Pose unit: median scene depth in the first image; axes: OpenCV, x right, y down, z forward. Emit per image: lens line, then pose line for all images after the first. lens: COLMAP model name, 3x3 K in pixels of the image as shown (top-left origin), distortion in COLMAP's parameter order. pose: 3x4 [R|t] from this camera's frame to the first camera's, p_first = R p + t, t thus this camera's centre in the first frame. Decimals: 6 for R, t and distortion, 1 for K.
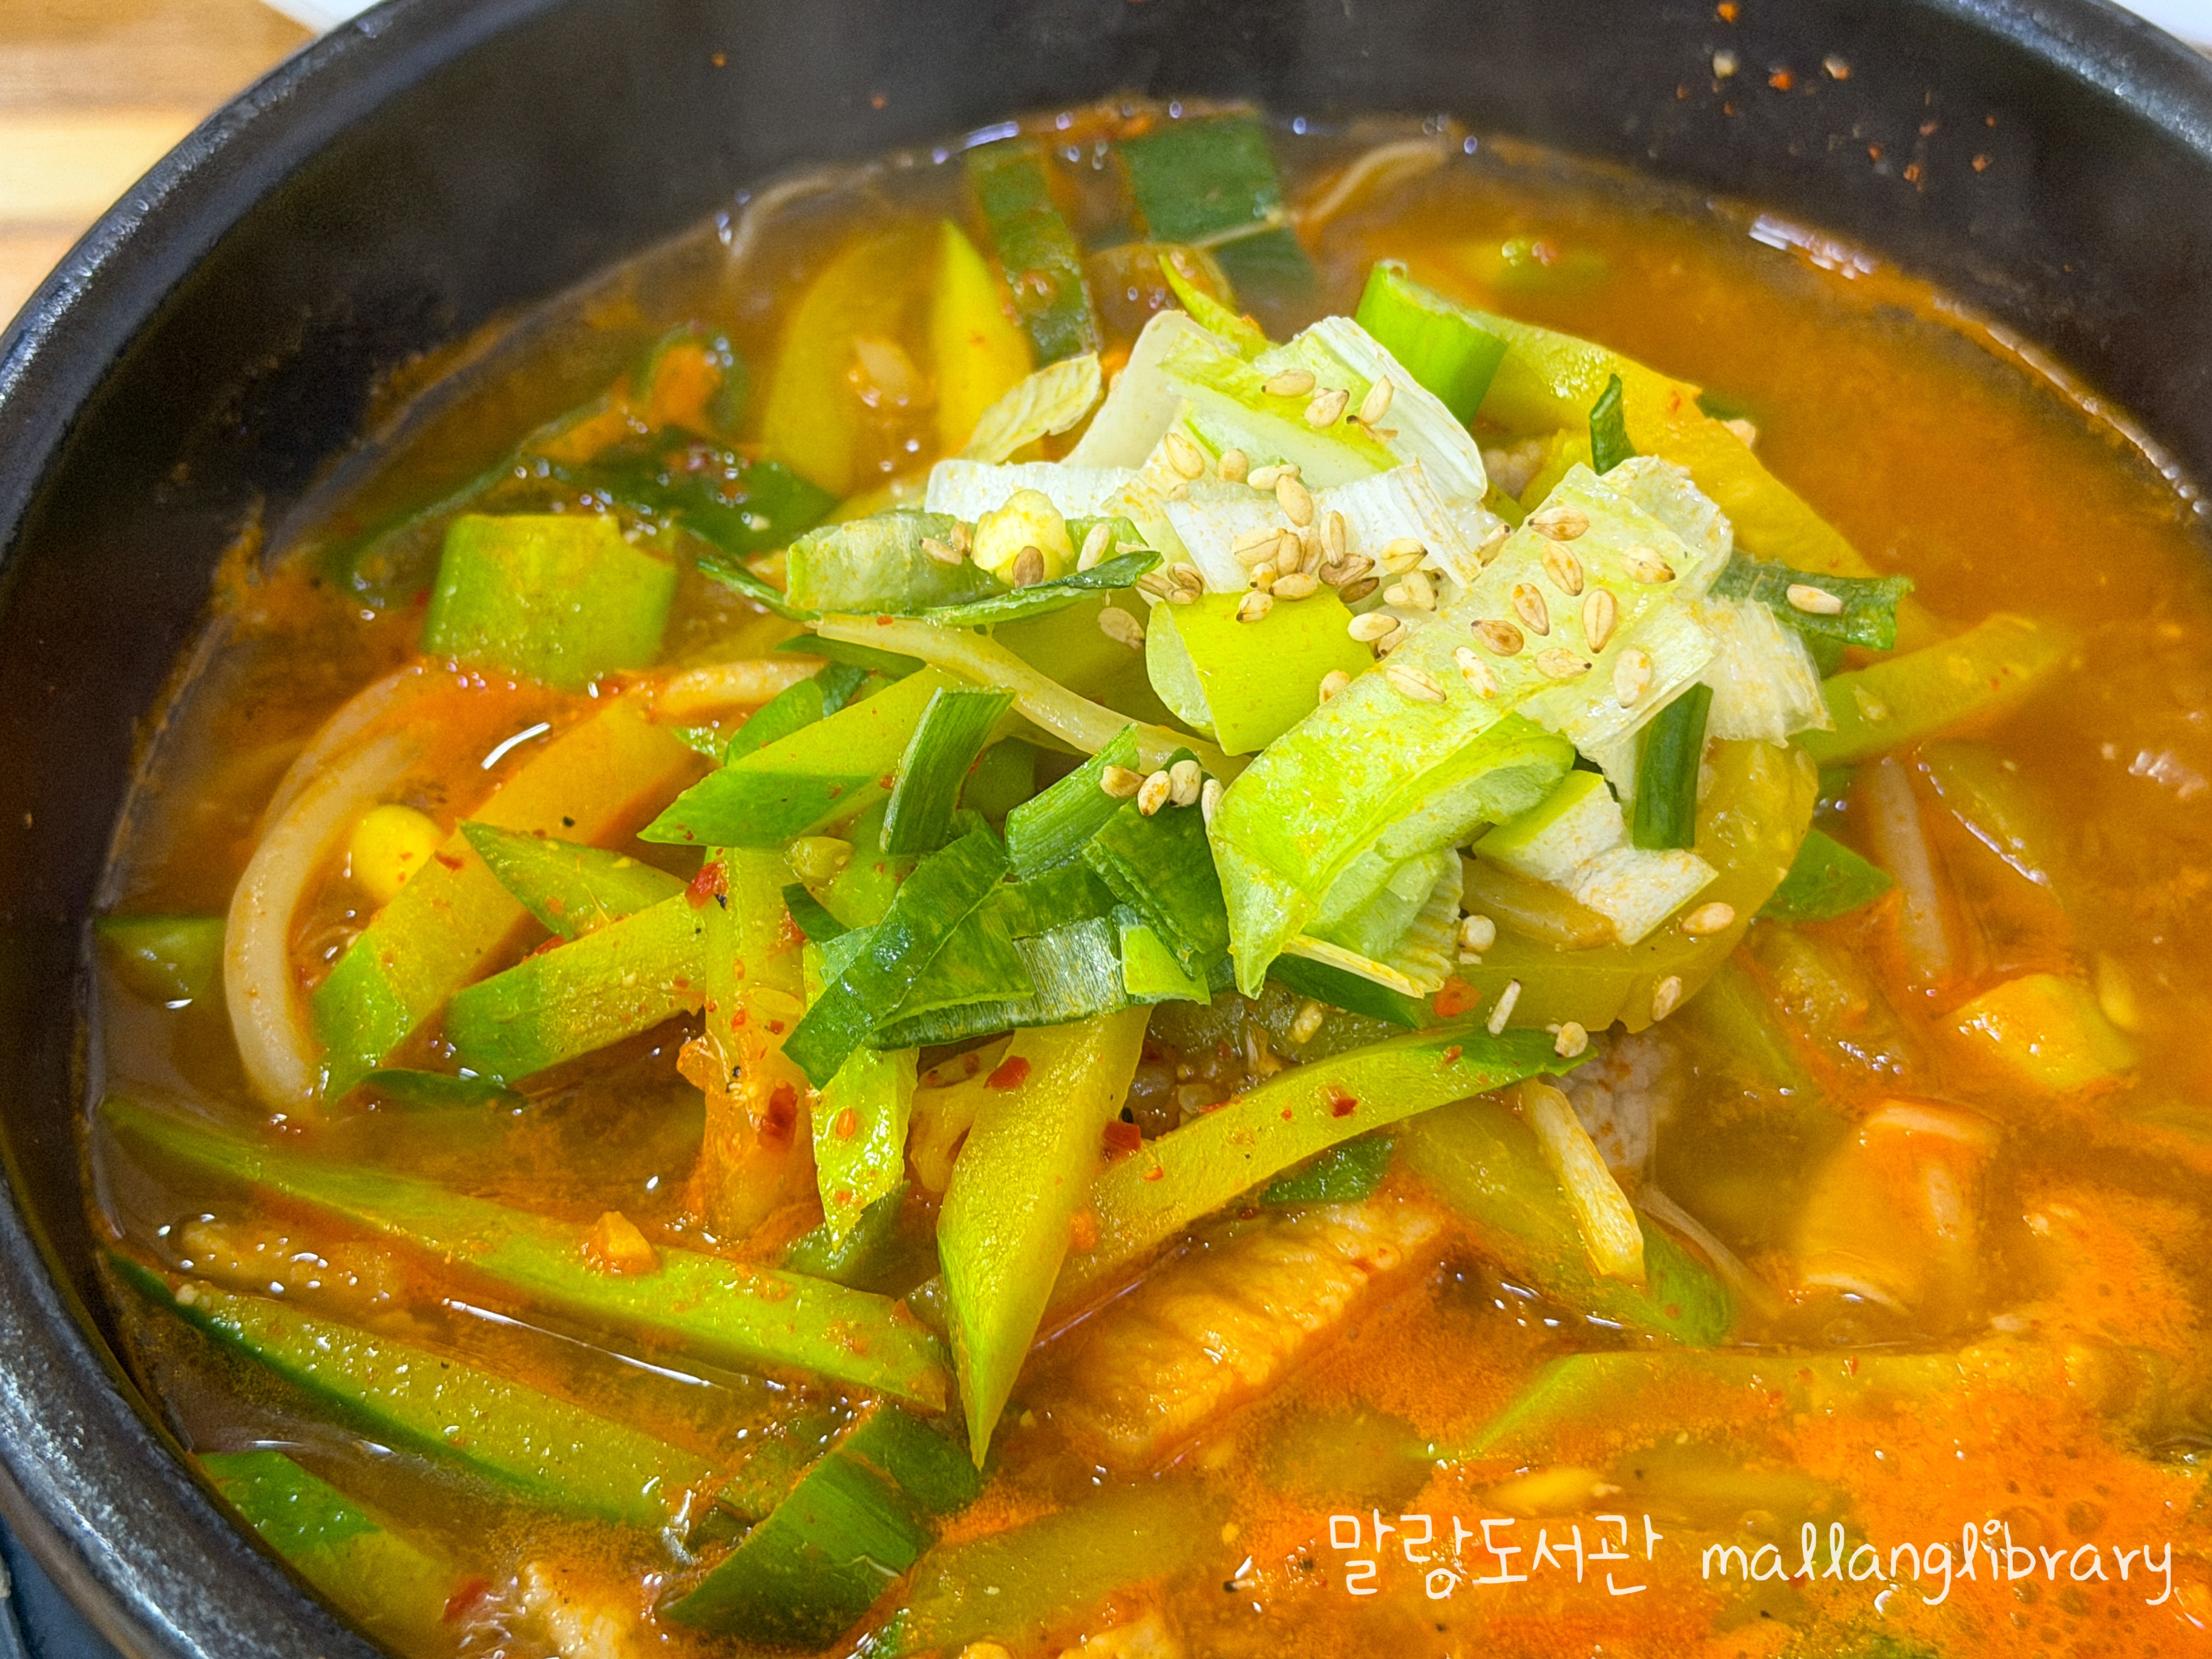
lens RADIAL K [[4331.6, 0, 1139.8], [0, 4331.6, 826.7], [0, 0, 1]] dist [0.198728, -0.077998]
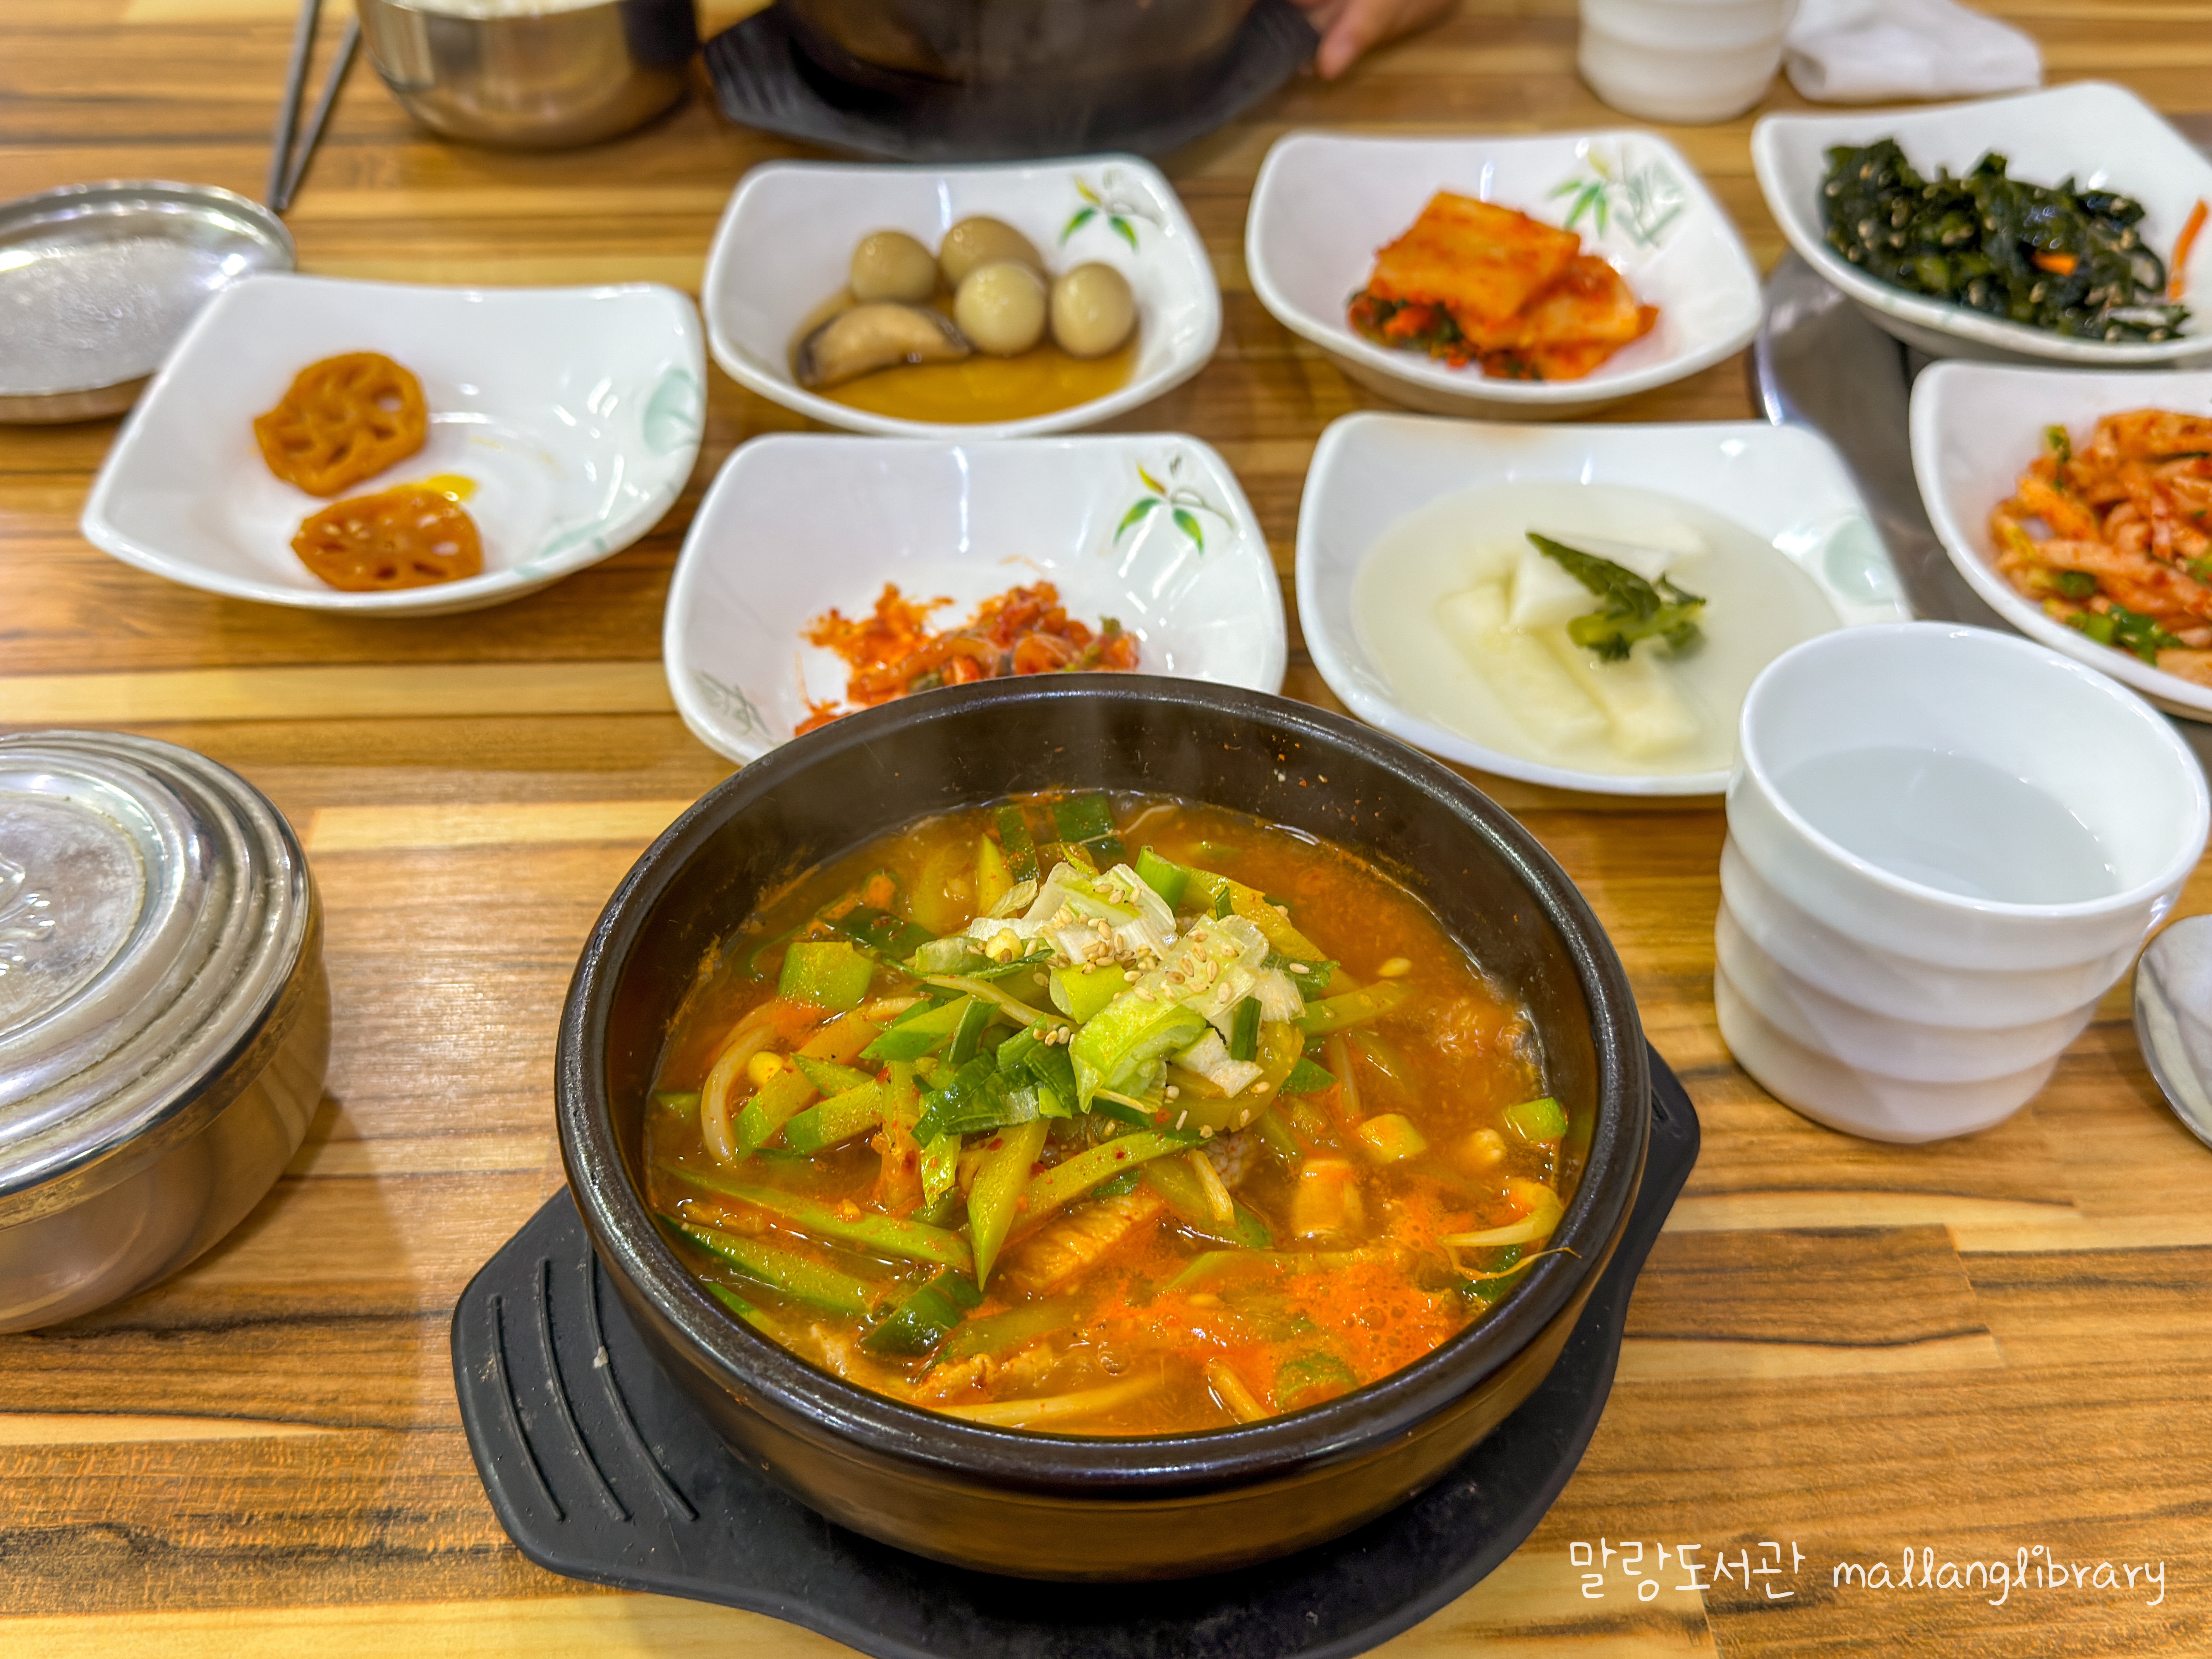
lens RADIAL K [[2577.9, 0, 1106.0], [0, 2577.9, 829.5], [0, 0, 1]] dist [0.184747, -0.711812]
pose [[0.999798, 0.000289, -0.020120, 0.068579], [-0.003487, 0.987262, -0.159065, 0.117027], [0.019818, 0.159103, 0.987063, -0.586950]]
